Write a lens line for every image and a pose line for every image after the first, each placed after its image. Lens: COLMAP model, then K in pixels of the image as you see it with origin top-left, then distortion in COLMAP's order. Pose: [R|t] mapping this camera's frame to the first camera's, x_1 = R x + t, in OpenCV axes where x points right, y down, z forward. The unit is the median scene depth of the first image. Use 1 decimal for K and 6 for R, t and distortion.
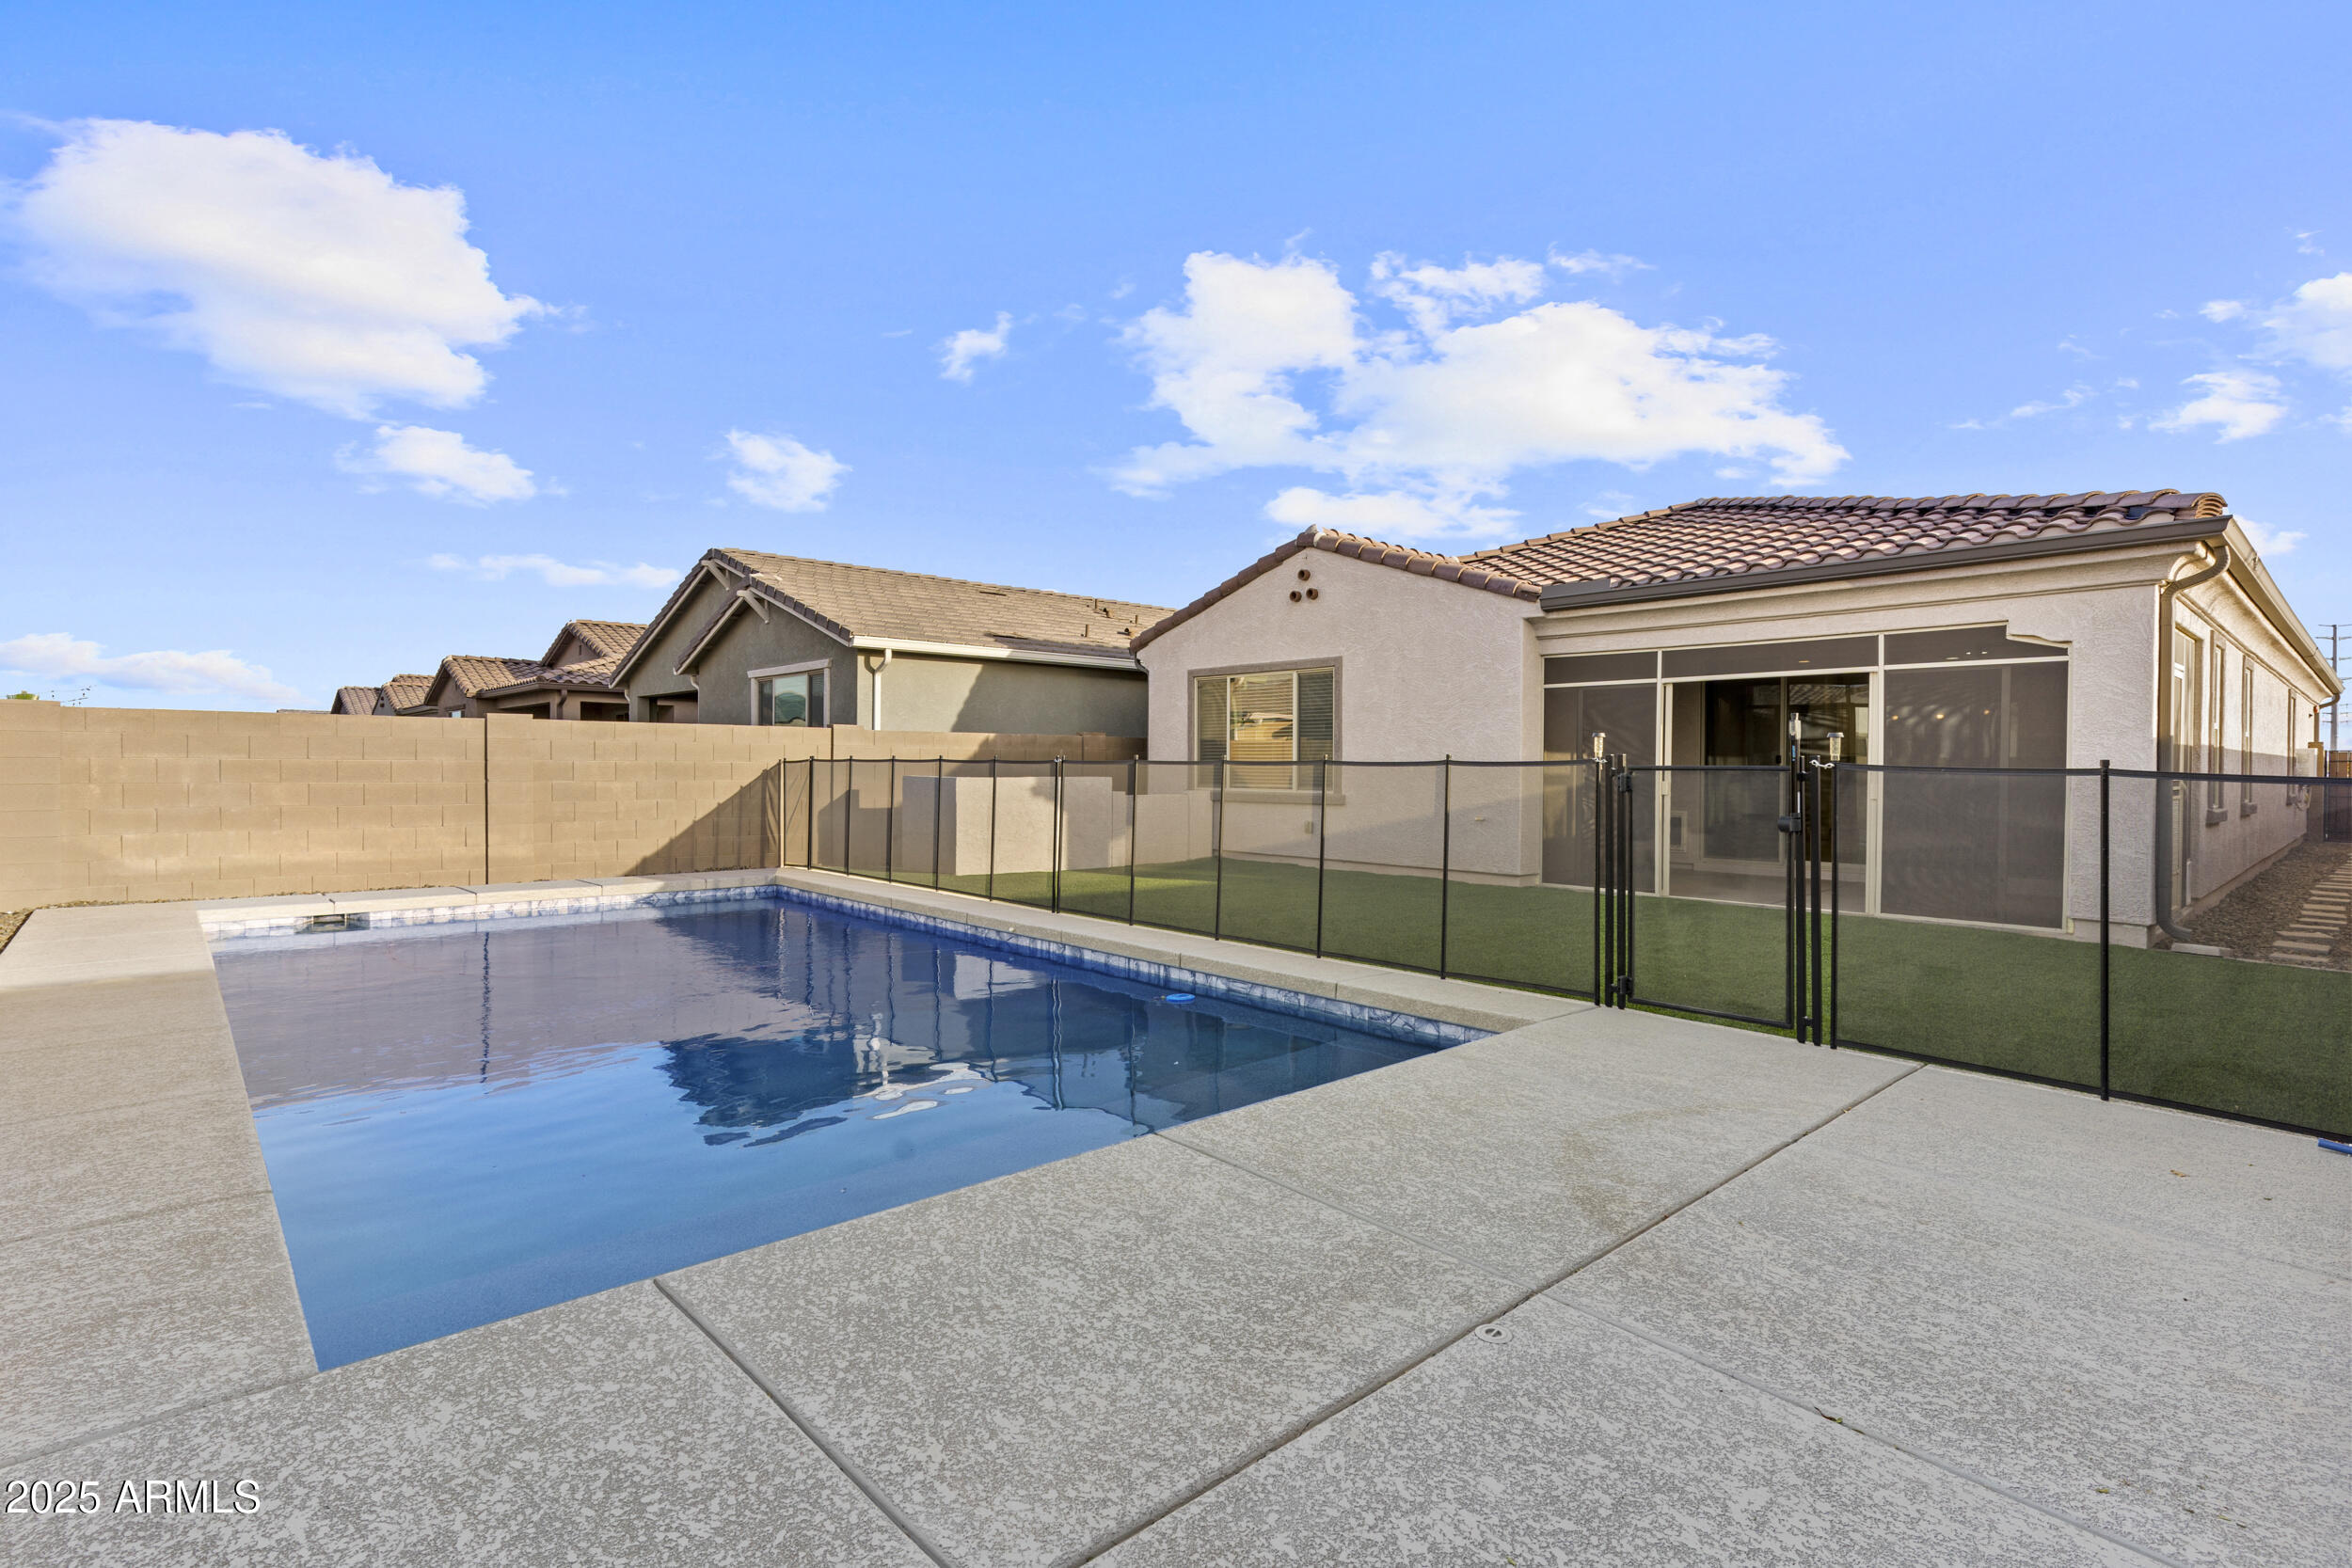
lens RADIAL K [[1136.0, 0, 1180.4], [0, 1136.0, 787.9], [0, 0, 1]] dist [-0.000518, 0.000845]
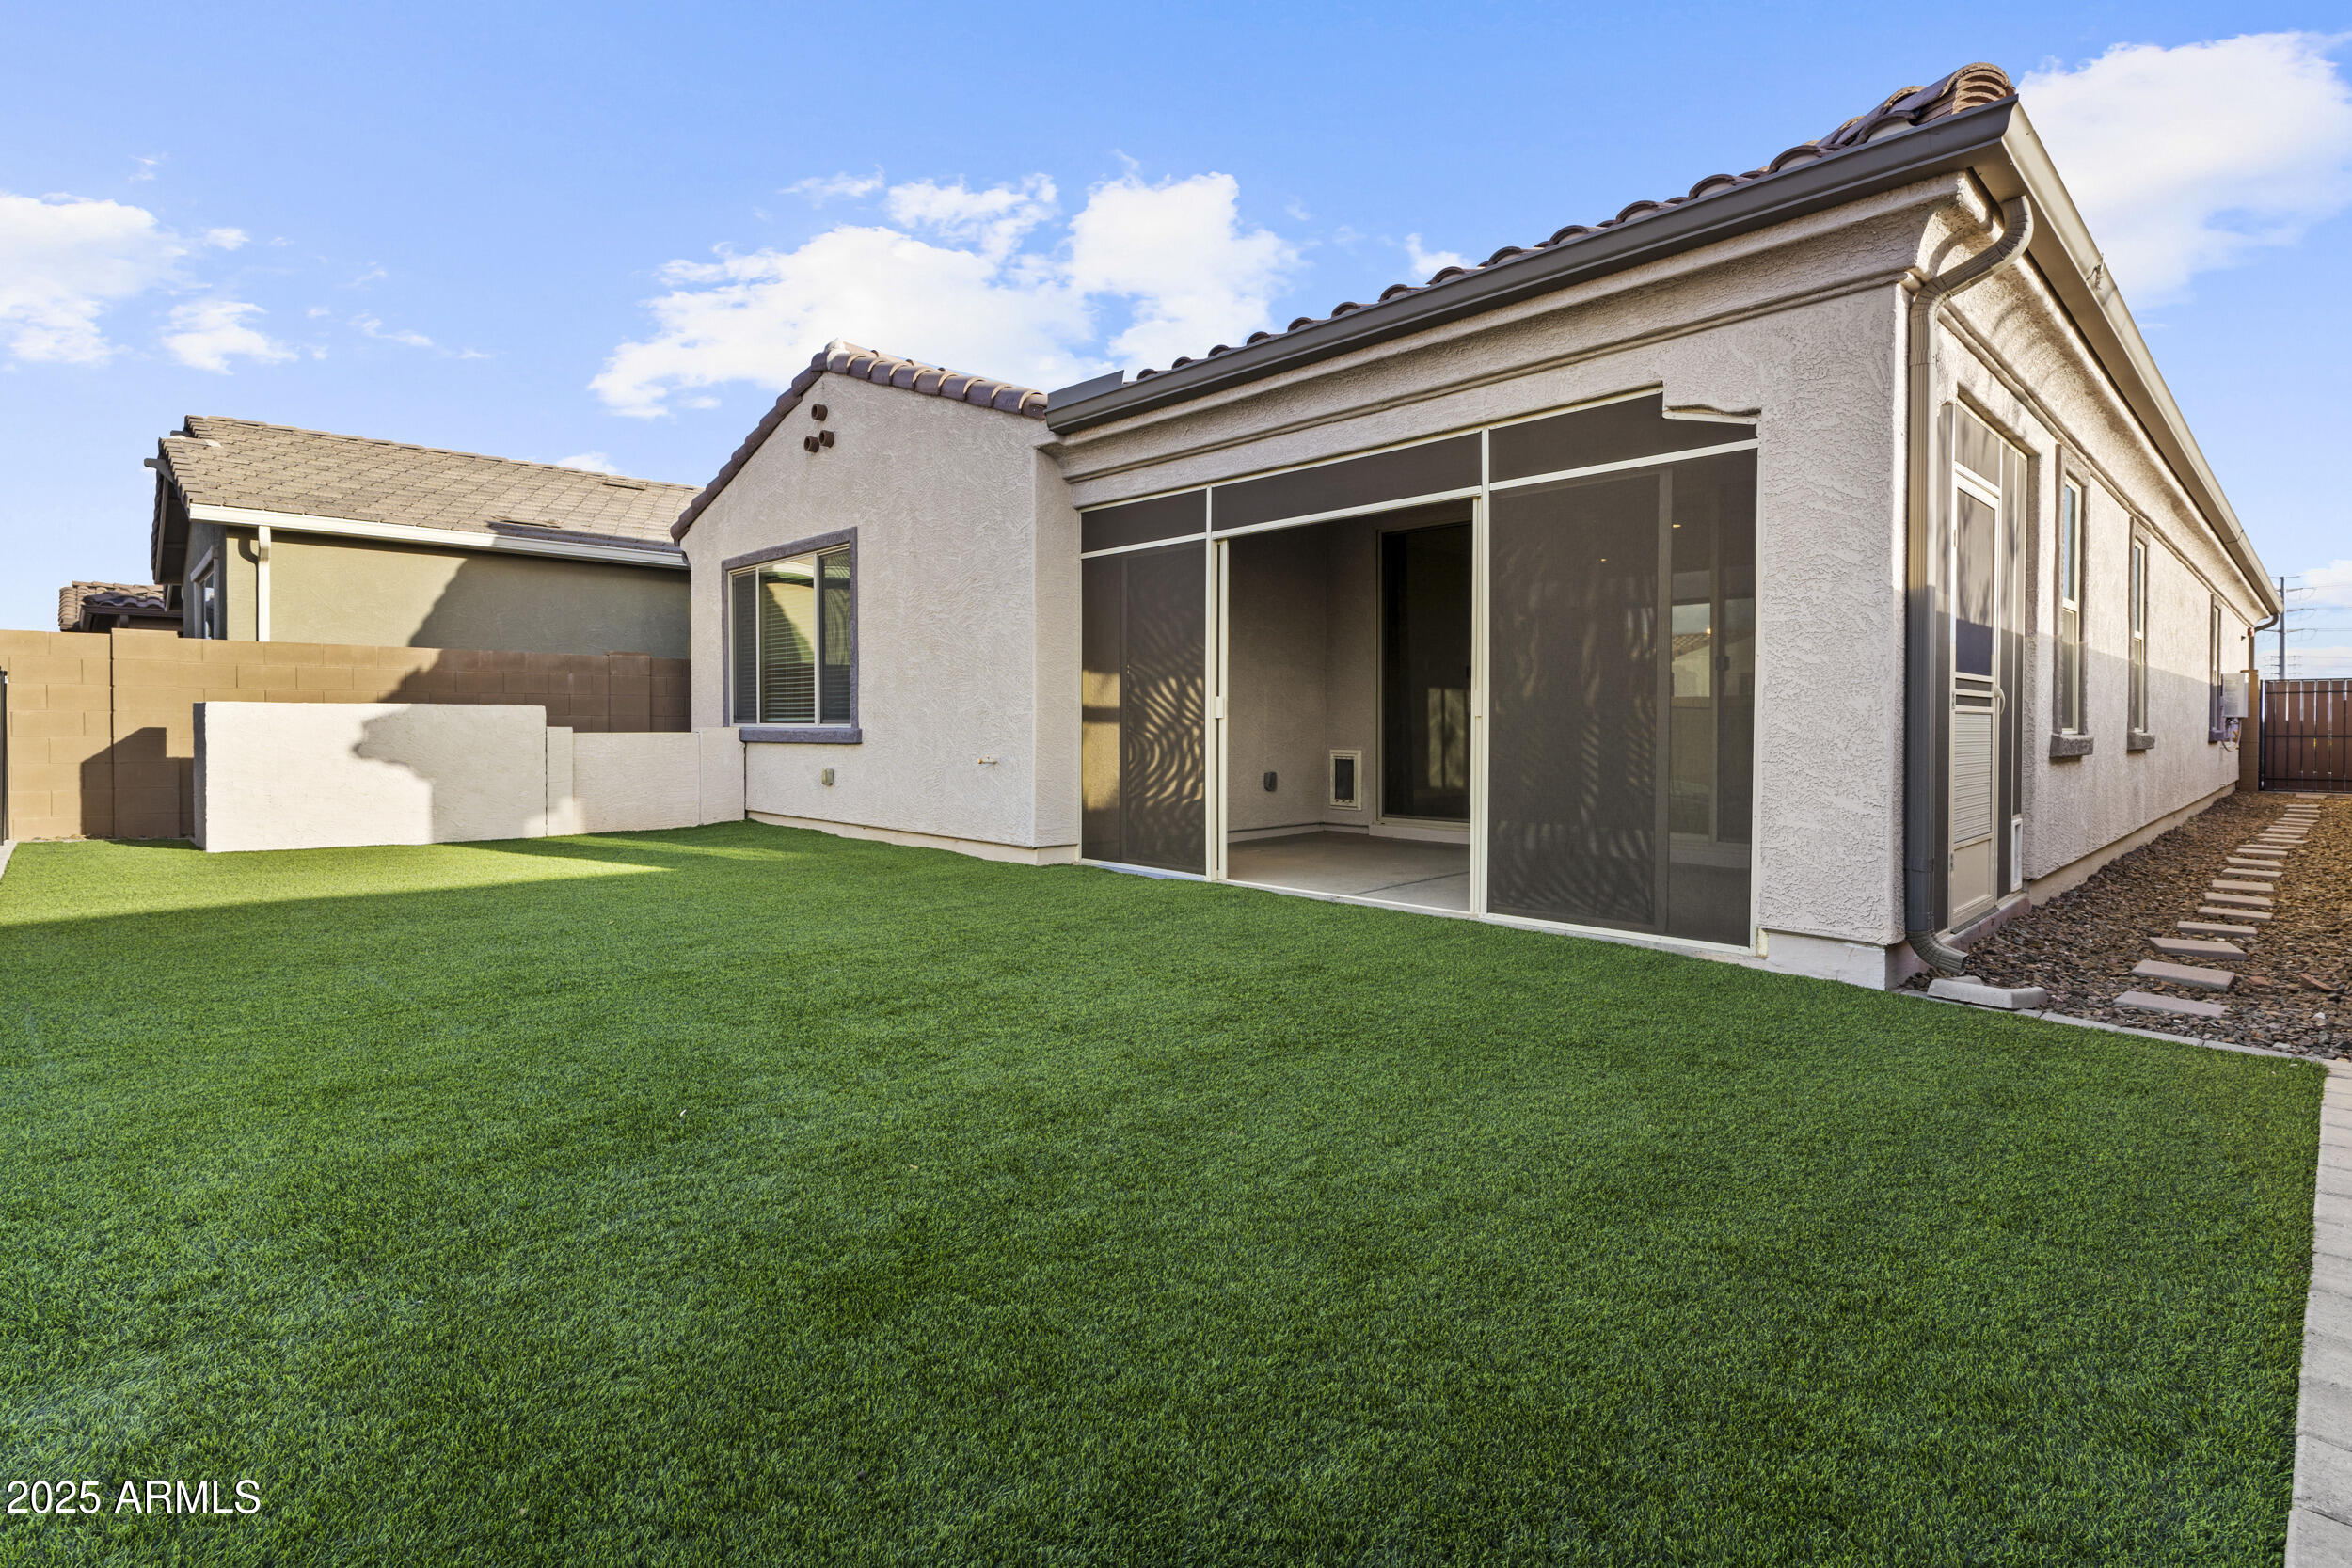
lens RADIAL K [[1136.0, 0, 1206.0], [0, 1136.0, 749.6], [0, 0, 1]] dist [-0.000518, 0.000845]
pose [[0.999416, -0.005265, 0.033749, 0.369363], [0.005220, 0.999985, 0.001427, 0.020847], [-0.033756, -0.001250, 0.999429, 0.347300]]
